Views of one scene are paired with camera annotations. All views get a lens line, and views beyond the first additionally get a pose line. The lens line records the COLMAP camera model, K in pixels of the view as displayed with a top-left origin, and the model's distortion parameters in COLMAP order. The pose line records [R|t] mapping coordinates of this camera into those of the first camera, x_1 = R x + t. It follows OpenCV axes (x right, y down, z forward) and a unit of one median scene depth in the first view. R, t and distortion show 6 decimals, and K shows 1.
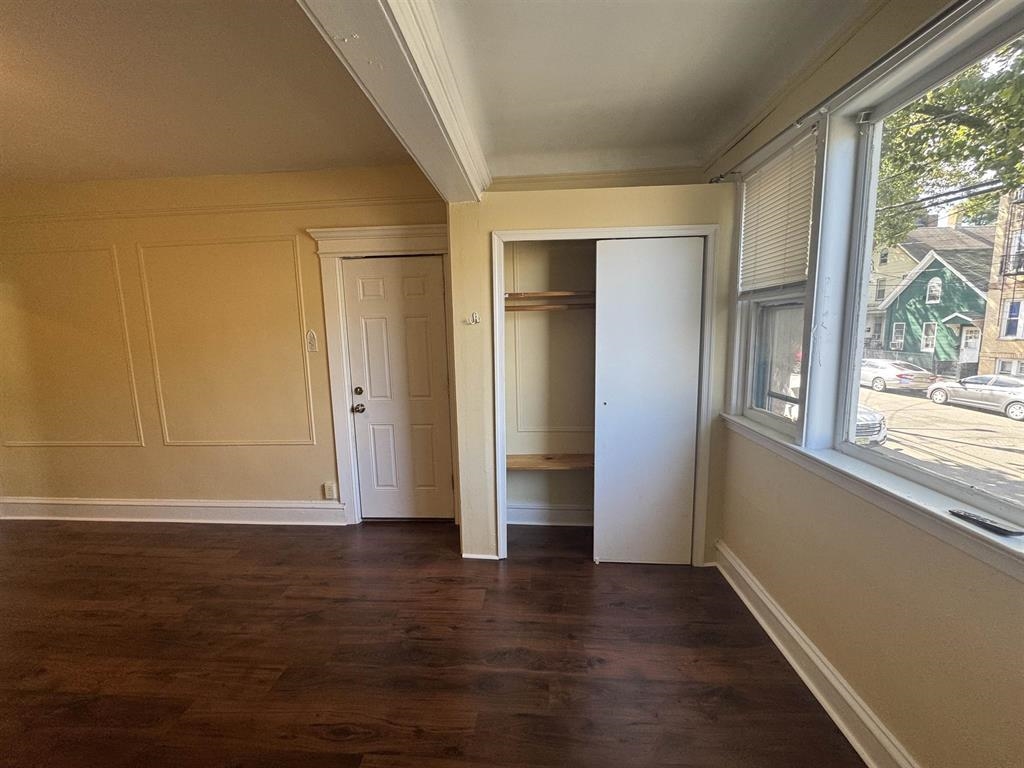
lens RADIAL K [[406.9, 0, 509.5], [0, 406.9, 384.8], [0, 0, 1]] dist [-0.003636, 0.000496]
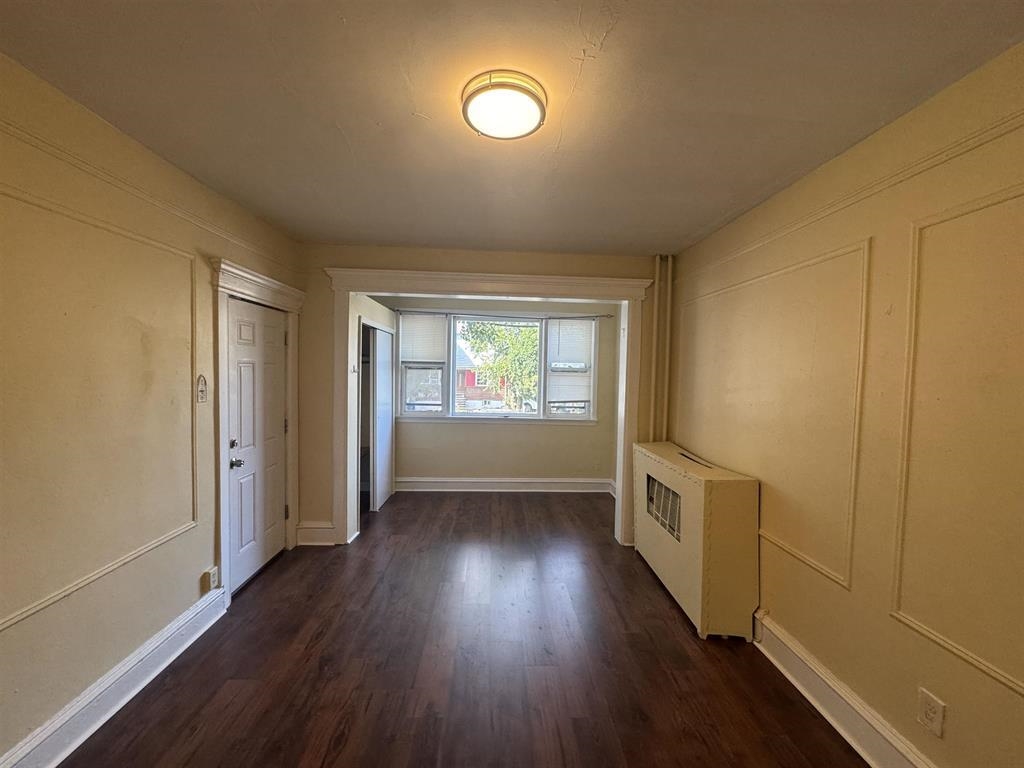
lens RADIAL K [[406.9, 0, 509.5], [0, 406.9, 384.8], [0, 0, 1]] dist [-0.003636, 0.000496]
pose [[-0.114073, -0.018905, 0.993292, -1.531229], [0.115031, 0.992843, 0.032107, -0.083072], [-0.986790, 0.117922, -0.111082, 0.570275]]
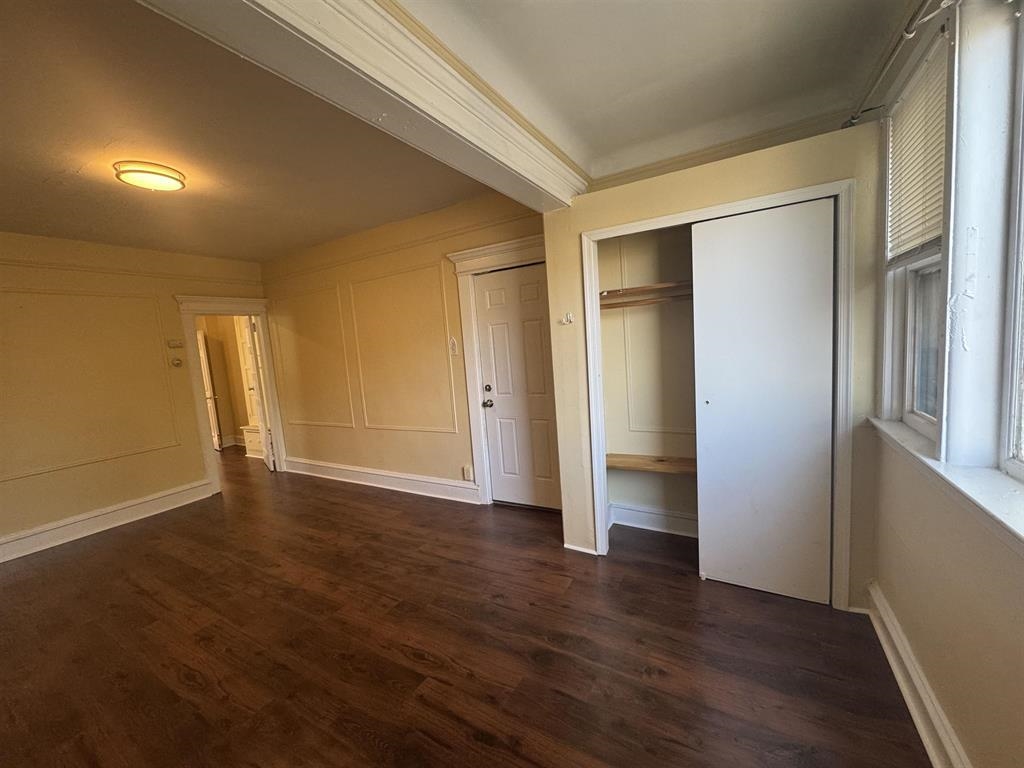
lens RADIAL K [[406.9, 0, 509.5], [0, 406.9, 384.8], [0, 0, 1]] dist [-0.003636, 0.000496]
pose [[0.895525, 0.001569, -0.445007, 0.227146], [-0.004822, 0.999969, -0.006177, 0.014017], [0.444984, 0.007678, 0.895506, -0.003708]]
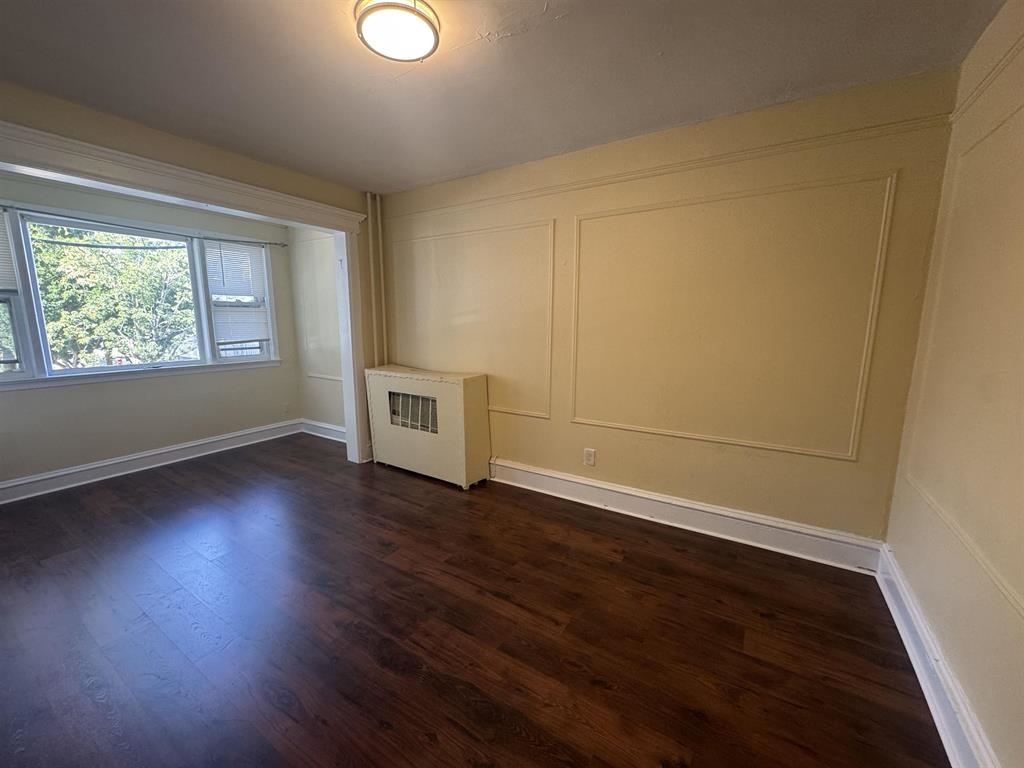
lens RADIAL K [[406.9, 0, 509.5], [0, 406.9, 384.8], [0, 0, 1]] dist [-0.003636, 0.000496]
pose [[-0.880806, -0.056936, 0.470042, -1.399188], [0.080302, 0.960398, 0.266809, -0.097434], [-0.466619, 0.272752, -0.841352, 1.053507]]
